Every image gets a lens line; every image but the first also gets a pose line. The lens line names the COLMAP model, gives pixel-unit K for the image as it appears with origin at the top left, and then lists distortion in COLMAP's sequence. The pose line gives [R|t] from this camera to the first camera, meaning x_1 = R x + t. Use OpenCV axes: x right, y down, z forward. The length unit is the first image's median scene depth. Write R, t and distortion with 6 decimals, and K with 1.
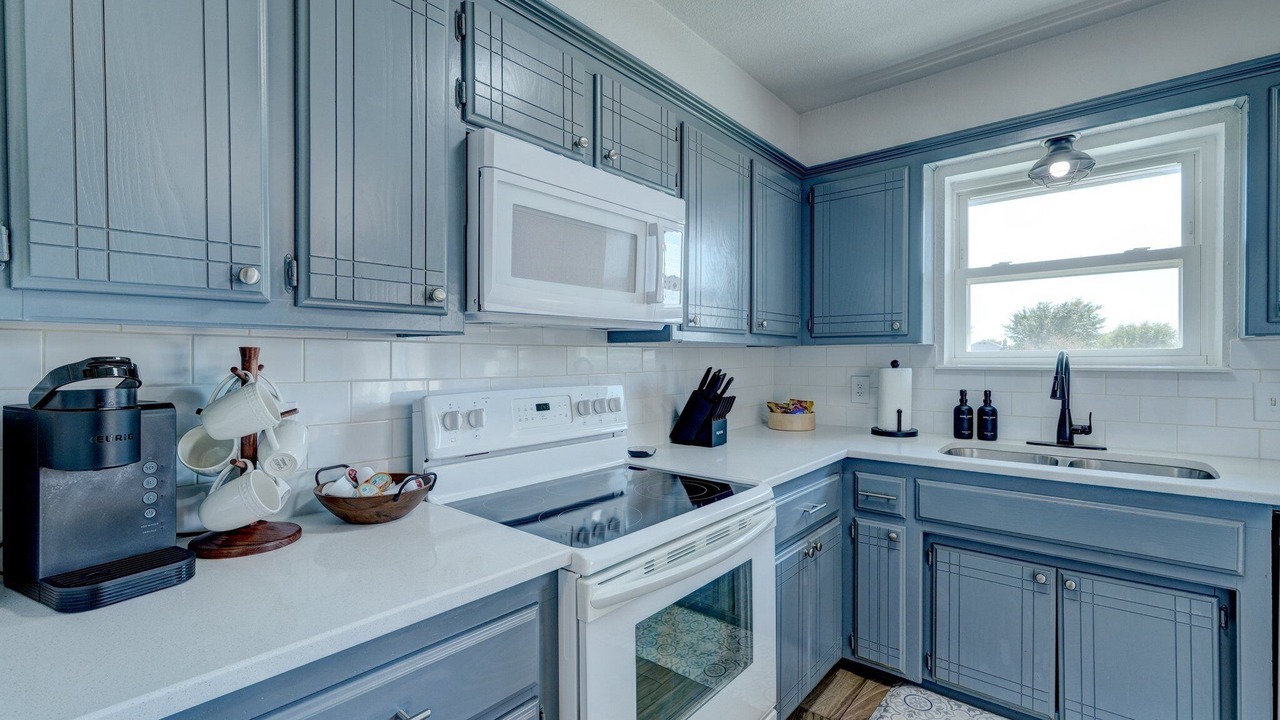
lens RADIAL K [[550.3, 0, 649.1], [0, 550.3, 358.8], [0, 0, 1]] dist [0.000334, 0.002368]
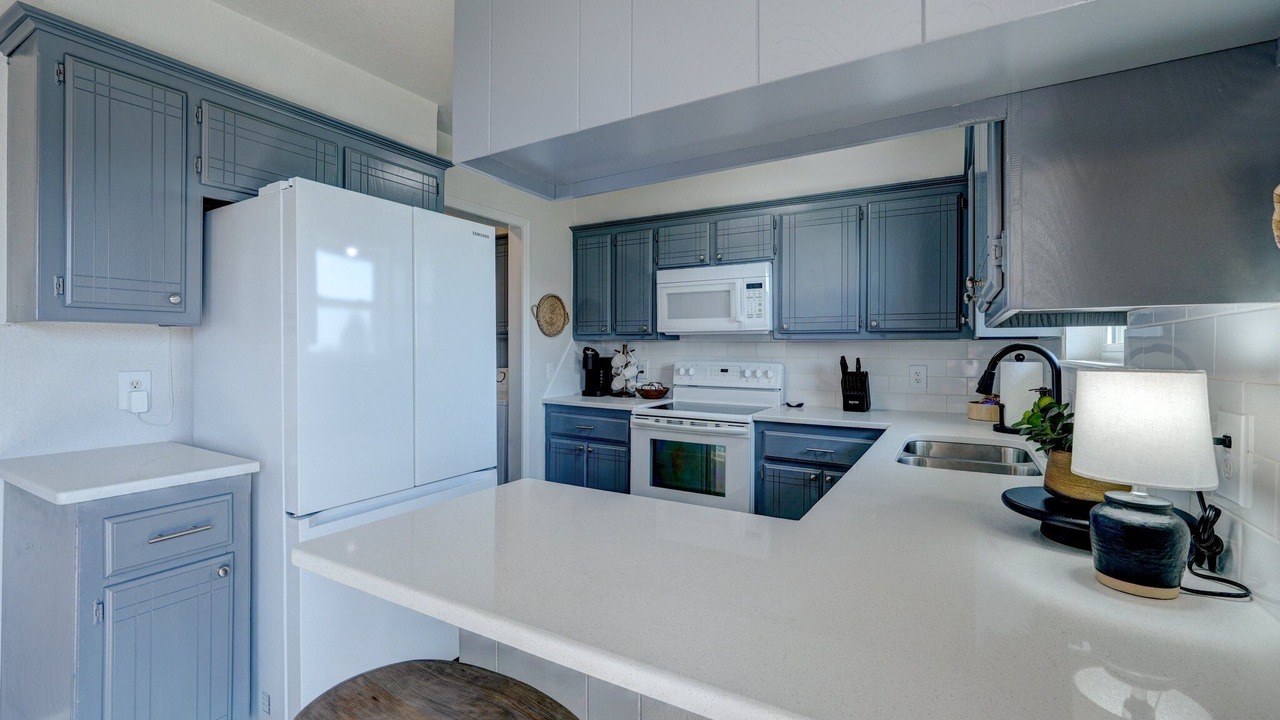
lens RADIAL K [[550.3, 0, 638.9], [0, 550.3, 346.5], [0, 0, 1]] dist [0.000334, 0.002368]
pose [[0.168742, 0.000687, -0.985660, 1.528702], [-0.010195, 0.999947, -0.001049, -0.002476], [0.985607, 0.010226, 0.168740, 0.233675]]
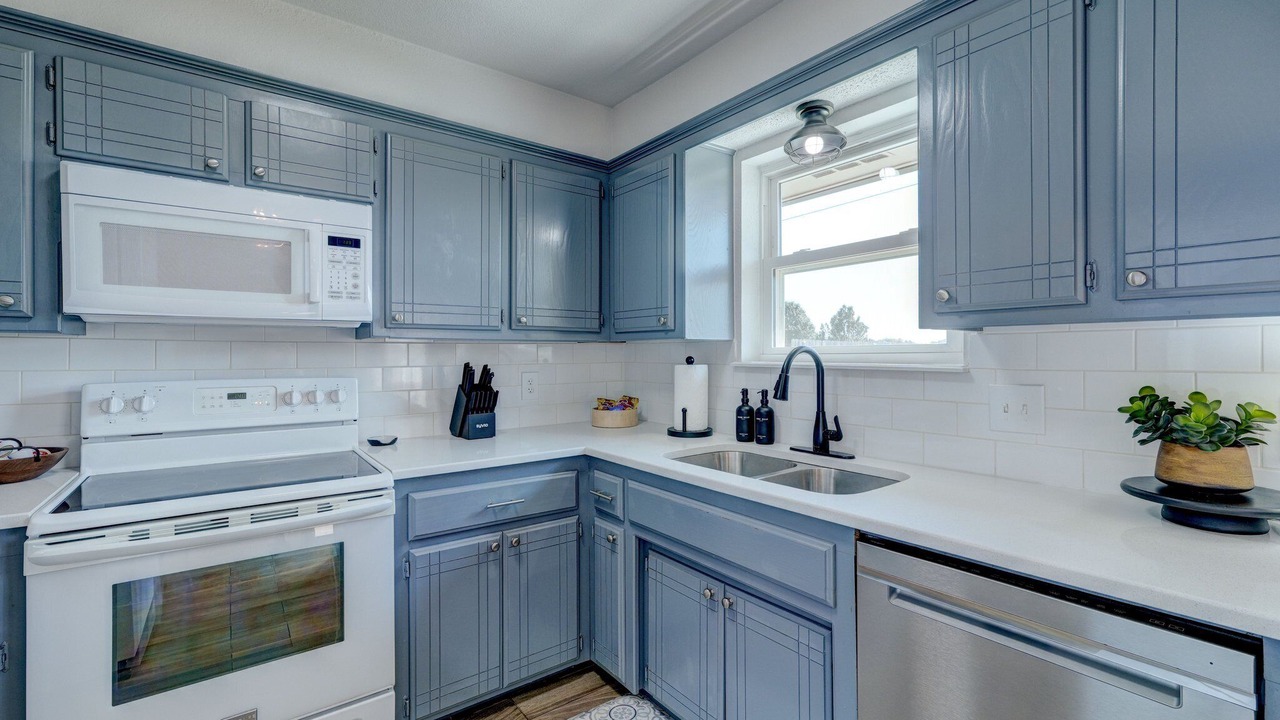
lens RADIAL K [[550.3, 0, 642.6], [0, 550.3, 352.0], [0, 0, 1]] dist [0.000334, 0.002368]
pose [[0.973959, 0.001323, -0.226719, 0.701355], [-0.002984, 0.999971, -0.006984, 0.001840], [0.226704, 0.007479, 0.973935, 0.067277]]
